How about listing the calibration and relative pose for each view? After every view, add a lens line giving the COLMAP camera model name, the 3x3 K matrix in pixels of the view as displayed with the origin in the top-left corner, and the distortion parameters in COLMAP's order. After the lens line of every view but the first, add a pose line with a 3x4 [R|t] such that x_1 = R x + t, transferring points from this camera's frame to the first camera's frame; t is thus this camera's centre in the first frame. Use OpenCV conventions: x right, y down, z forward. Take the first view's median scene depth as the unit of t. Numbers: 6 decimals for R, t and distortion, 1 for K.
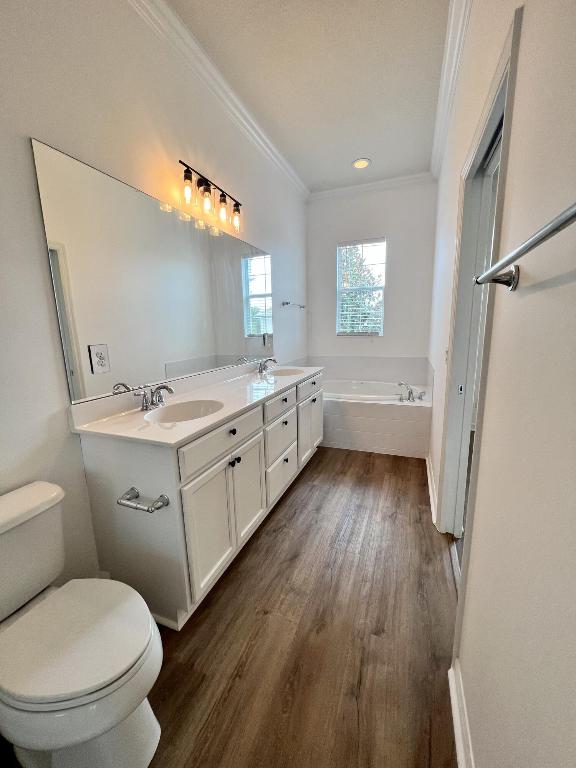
lens RADIAL K [[308.0, 0, 287.4], [0, 308.0, 383.6], [0, 0, 1]] dist [0.000305, 0.000074]
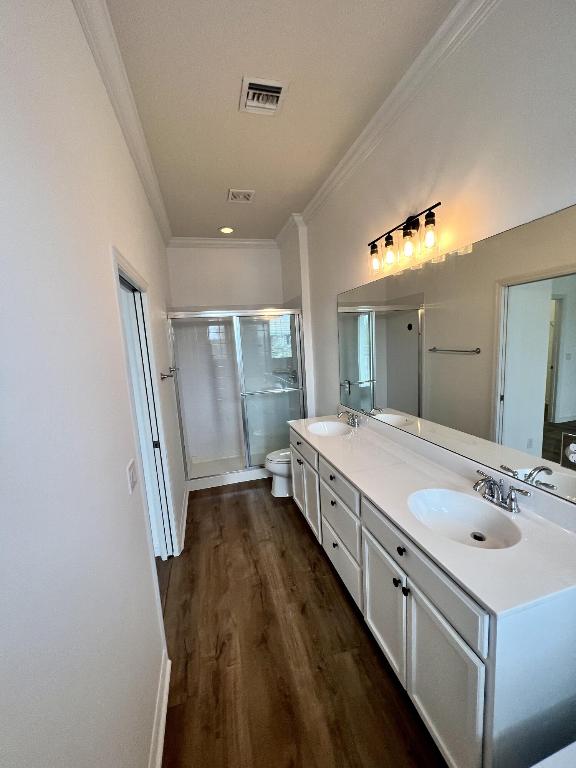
lens RADIAL K [[308.0, 0, 288.8], [0, 308.0, 383.3], [0, 0, 1]] dist [0.000305, 0.000074]
pose [[-0.795362, 0.155875, -0.585750, 0.679513], [-0.033617, 0.953537, 0.299394, -0.556972], [0.605202, 0.257818, -0.753167, 1.853962]]
